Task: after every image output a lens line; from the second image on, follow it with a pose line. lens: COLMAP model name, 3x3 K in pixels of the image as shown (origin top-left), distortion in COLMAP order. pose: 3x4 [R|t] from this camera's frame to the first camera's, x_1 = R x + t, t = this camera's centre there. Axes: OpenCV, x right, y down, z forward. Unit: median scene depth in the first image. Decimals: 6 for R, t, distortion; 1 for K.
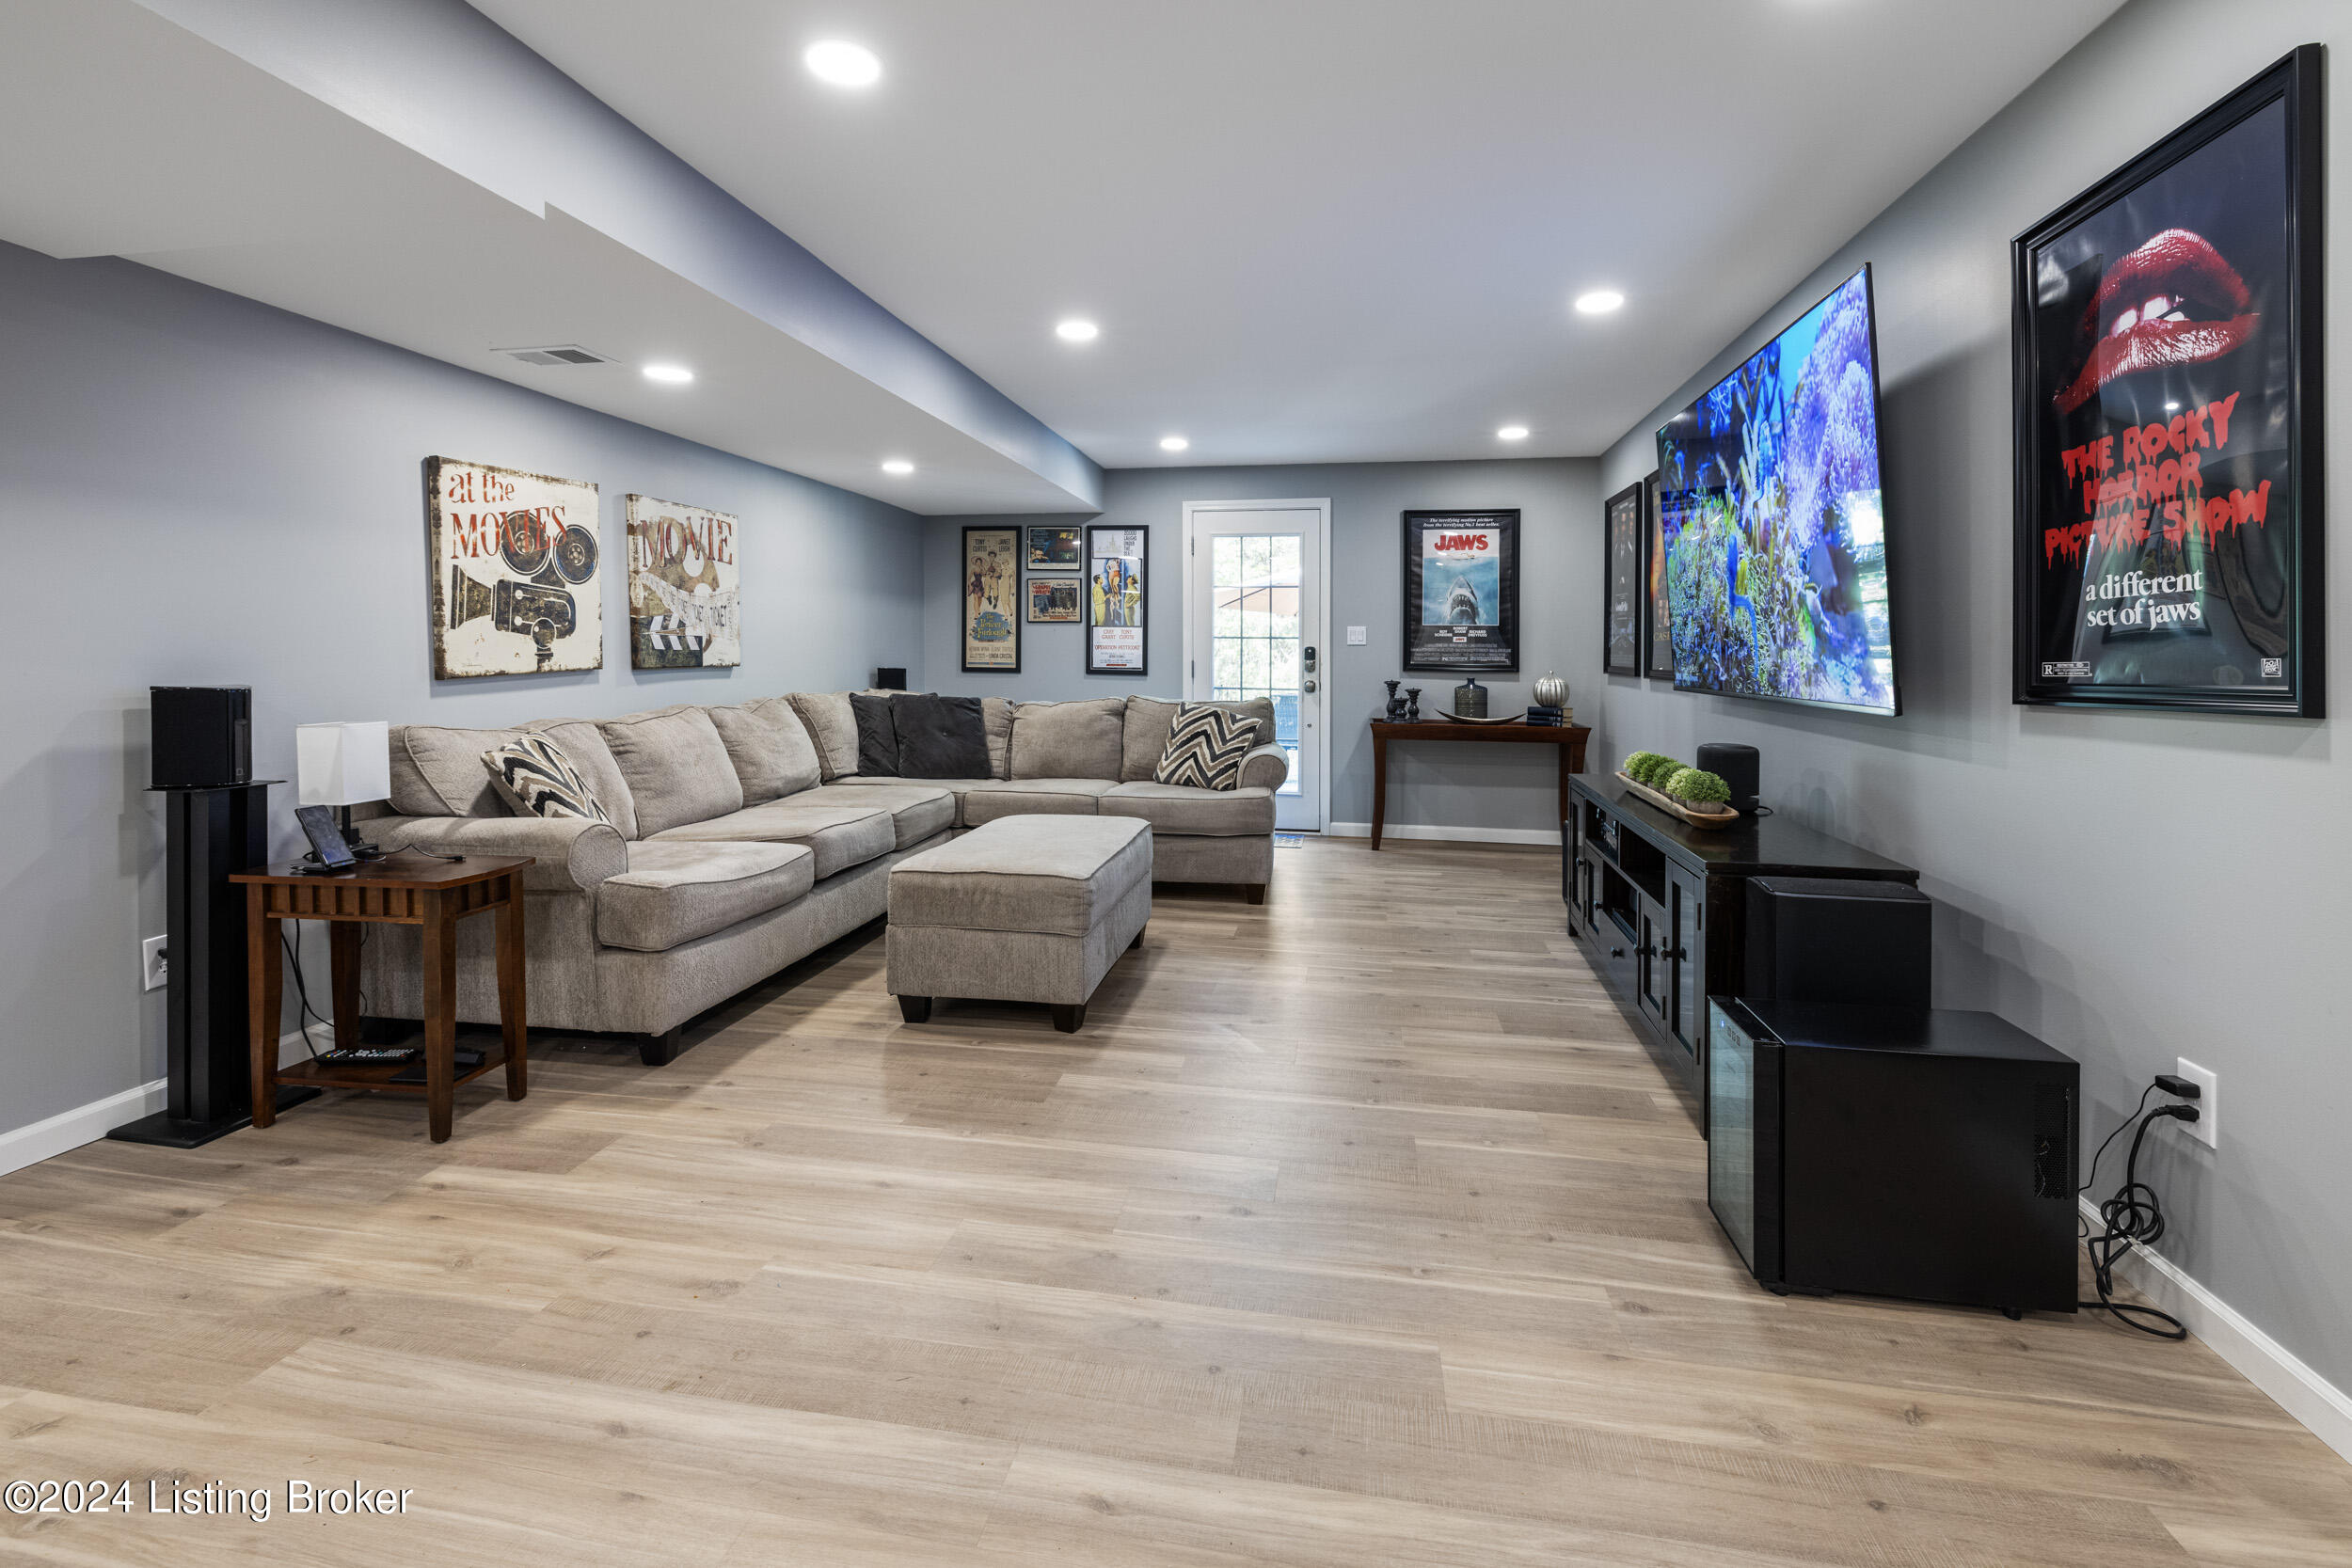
lens RADIAL K [[1037.7, 0, 1179.5], [0, 1037.7, 651.4], [0, 0, 1]] dist [0.000368, -0.000205]
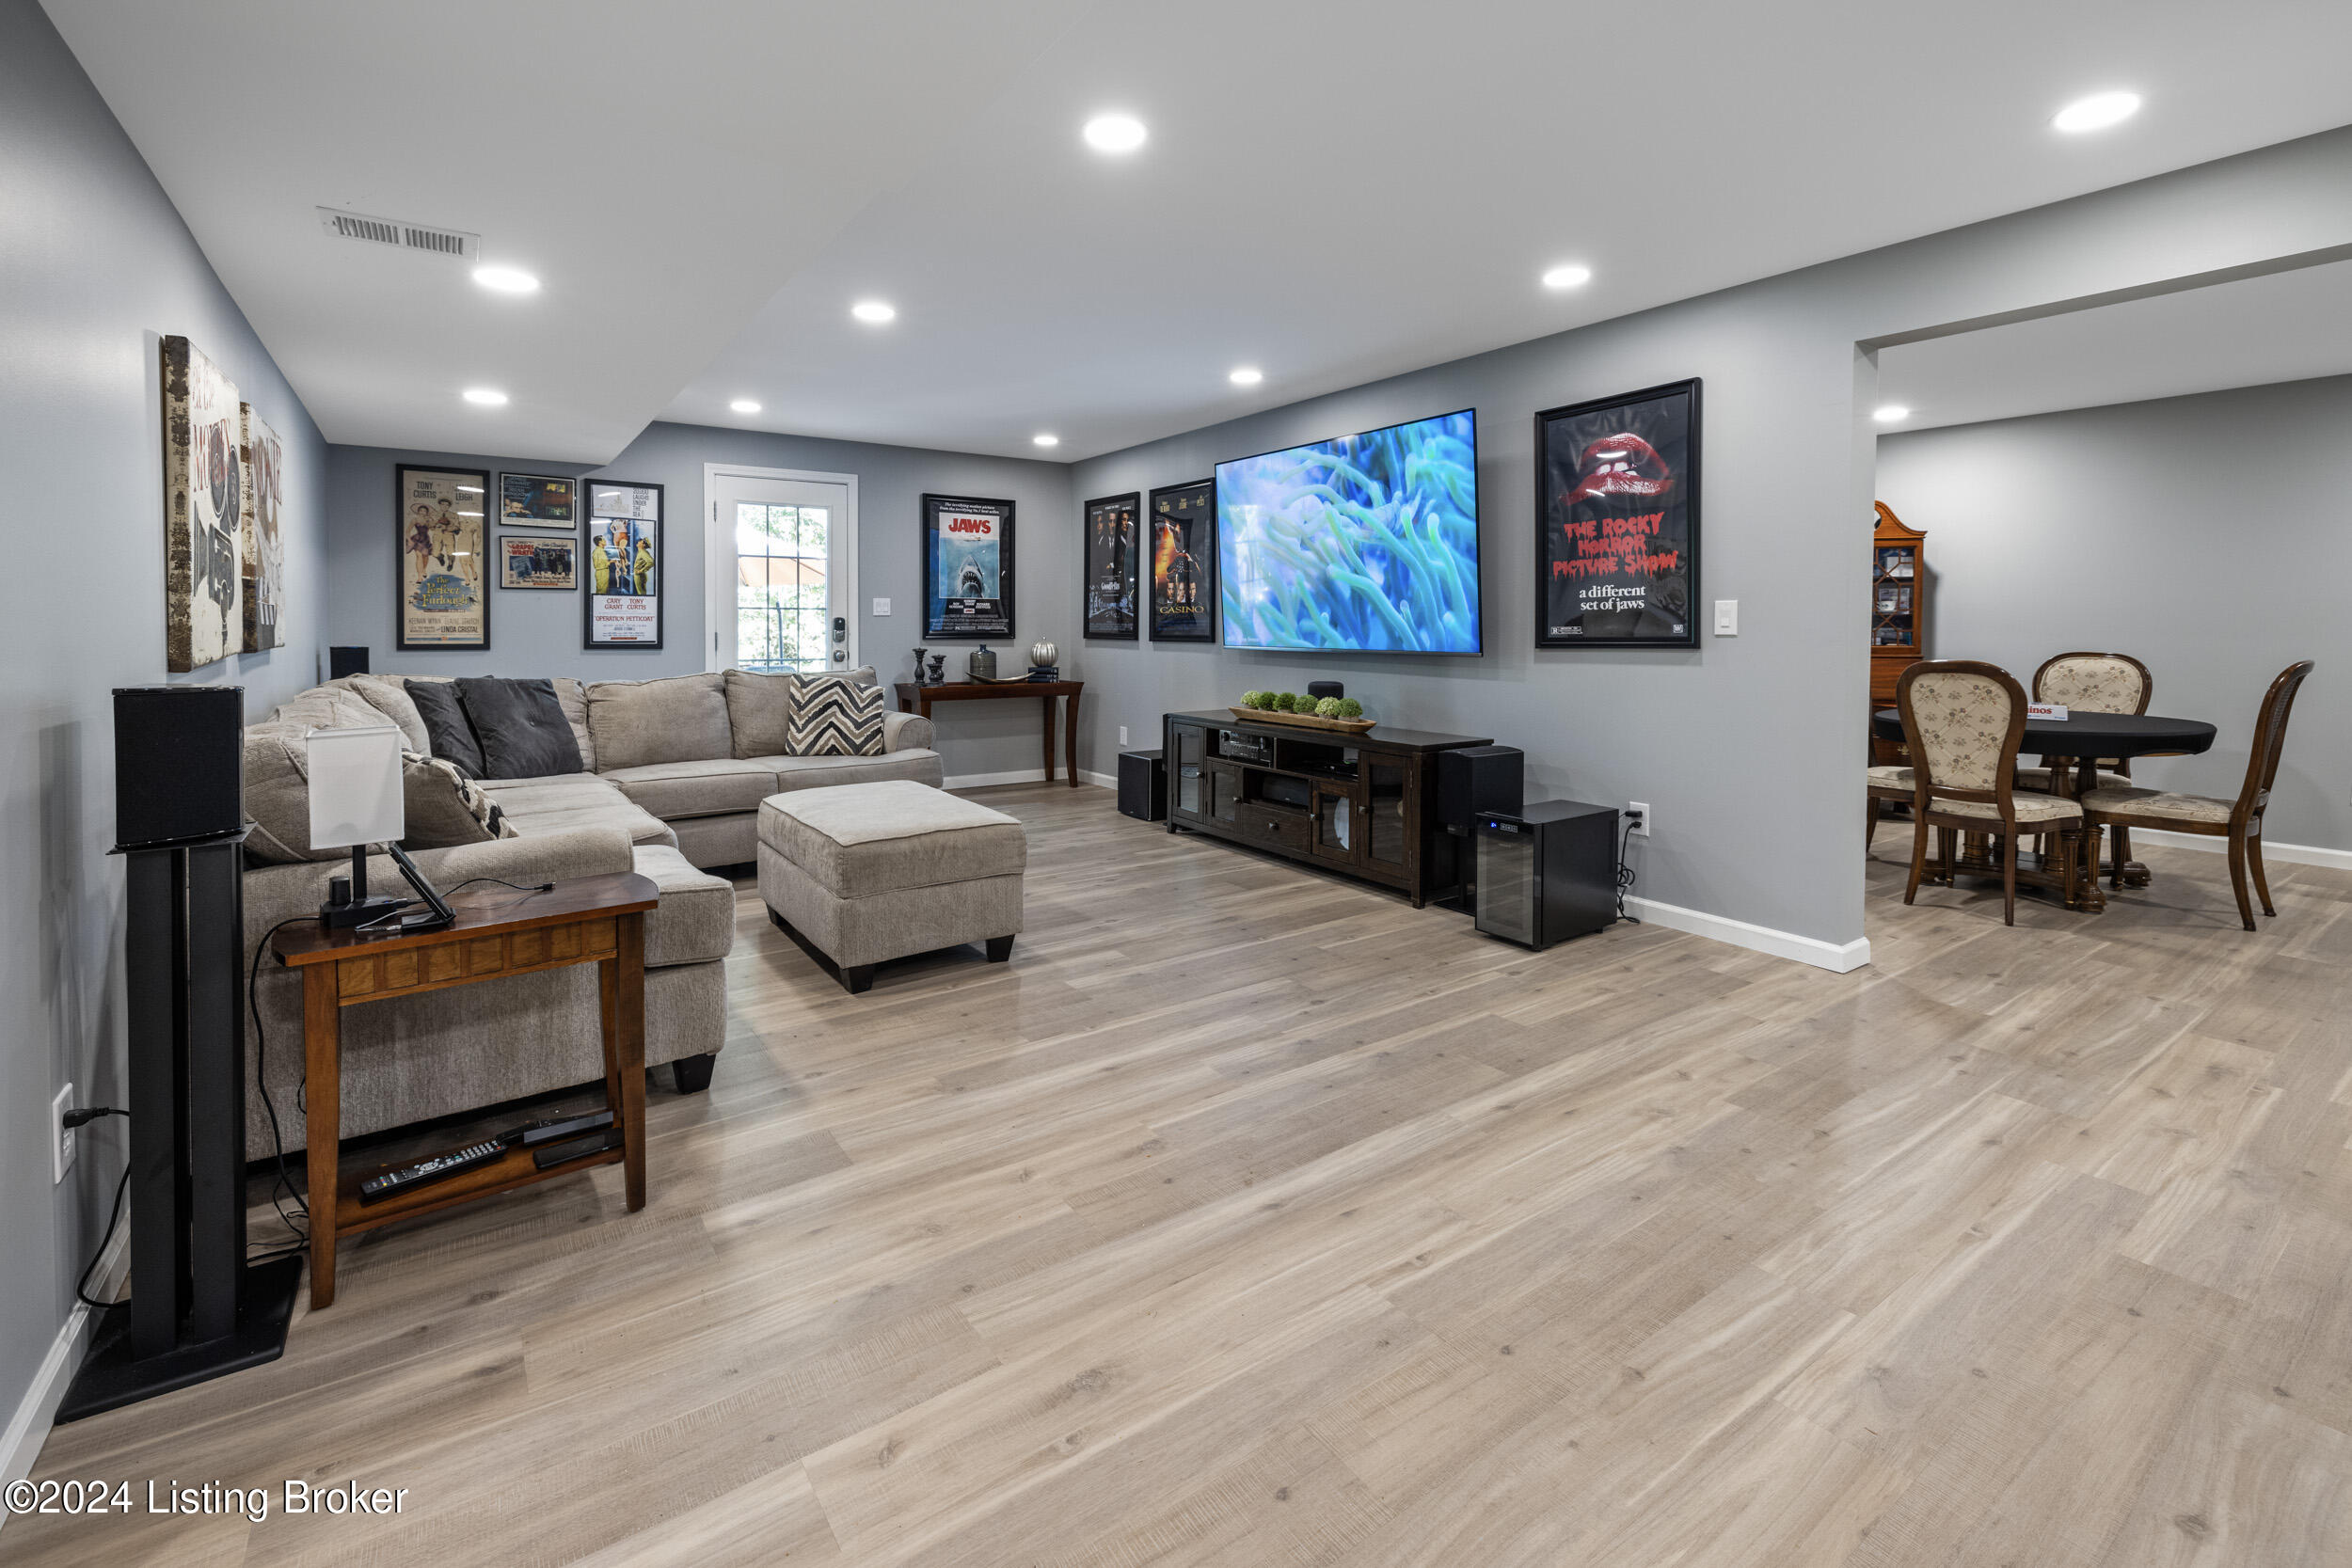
lens RADIAL K [[1039.9, 0, 1181.8], [0, 1039.9, 629.5], [0, 0, 1]] dist [-0.000188, 0.000058]
pose [[0.697440, -0.009869, 0.716575, -0.645678], [0.002830, 0.999935, 0.011017, -0.005229], [-0.716638, -0.005656, 0.697423, 0.060677]]
